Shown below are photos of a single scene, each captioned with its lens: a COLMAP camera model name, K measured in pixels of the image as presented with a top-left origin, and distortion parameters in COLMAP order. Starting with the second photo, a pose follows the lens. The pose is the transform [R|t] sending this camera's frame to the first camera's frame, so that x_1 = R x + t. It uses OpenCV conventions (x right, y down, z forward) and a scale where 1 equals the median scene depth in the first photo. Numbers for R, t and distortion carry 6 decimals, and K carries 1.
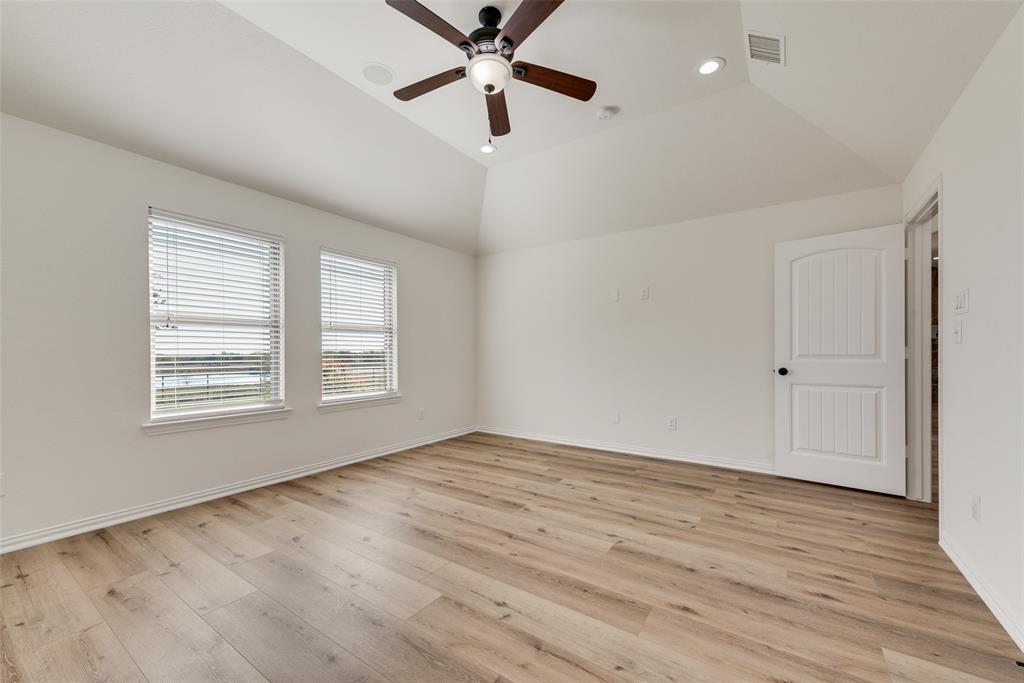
lens RADIAL K [[402.7, 0, 511.1], [0, 402.7, 348.9], [0, 0, 1]] dist [0.017404, -0.004791]
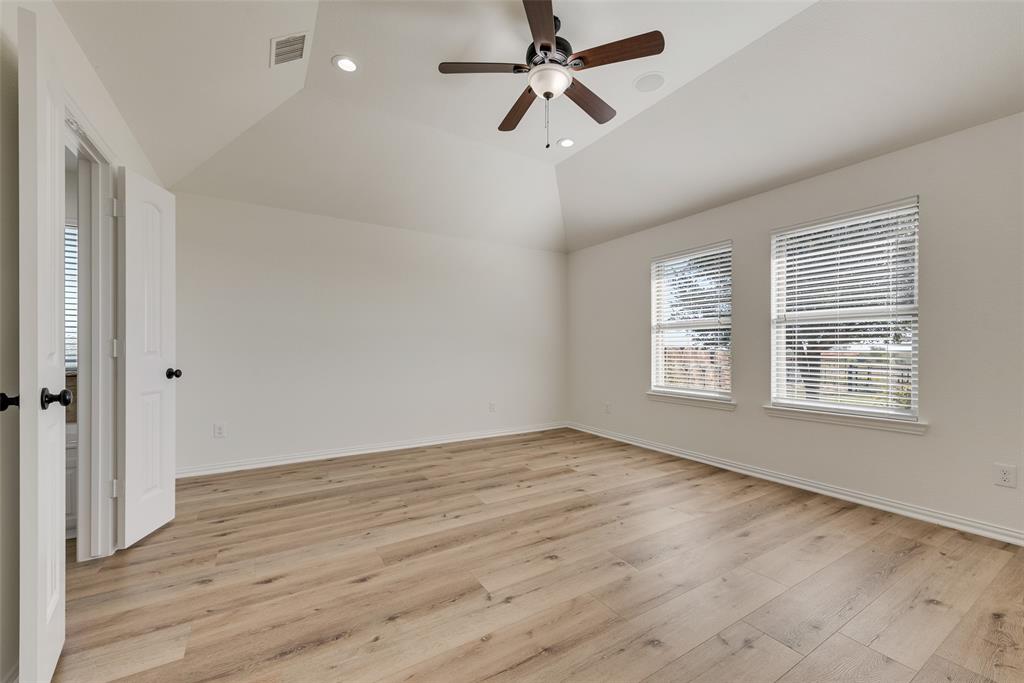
lens RADIAL K [[402.7, 0, 511.1], [0, 402.7, 348.9], [0, 0, 1]] dist [0.017404, -0.004791]
pose [[-0.404844, 0.001746, -0.914384, 0.745511], [0.008954, 0.999958, -0.002056, 0.009238], [0.914342, -0.009020, -0.404843, 1.063004]]
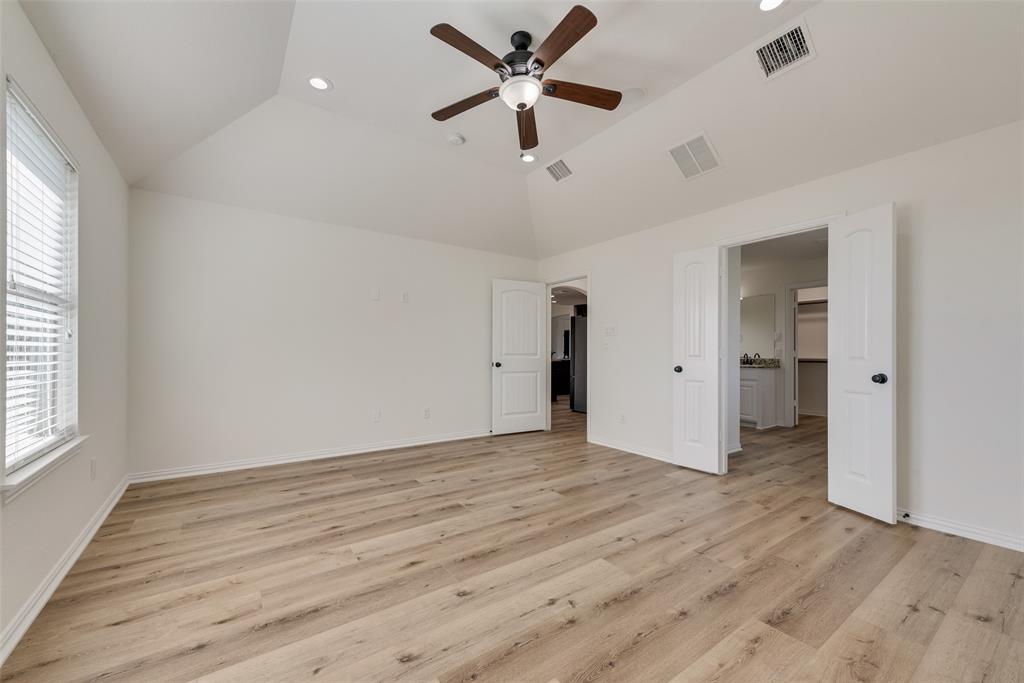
lens RADIAL K [[402.7, 0, 511.1], [0, 402.7, 348.9], [0, 0, 1]] dist [0.017404, -0.004791]
pose [[0.344605, 0.010382, 0.938690, -0.844134], [-0.016380, 0.999853, -0.005045, 0.005115], [-0.938605, -0.013638, 0.344724, 0.523982]]
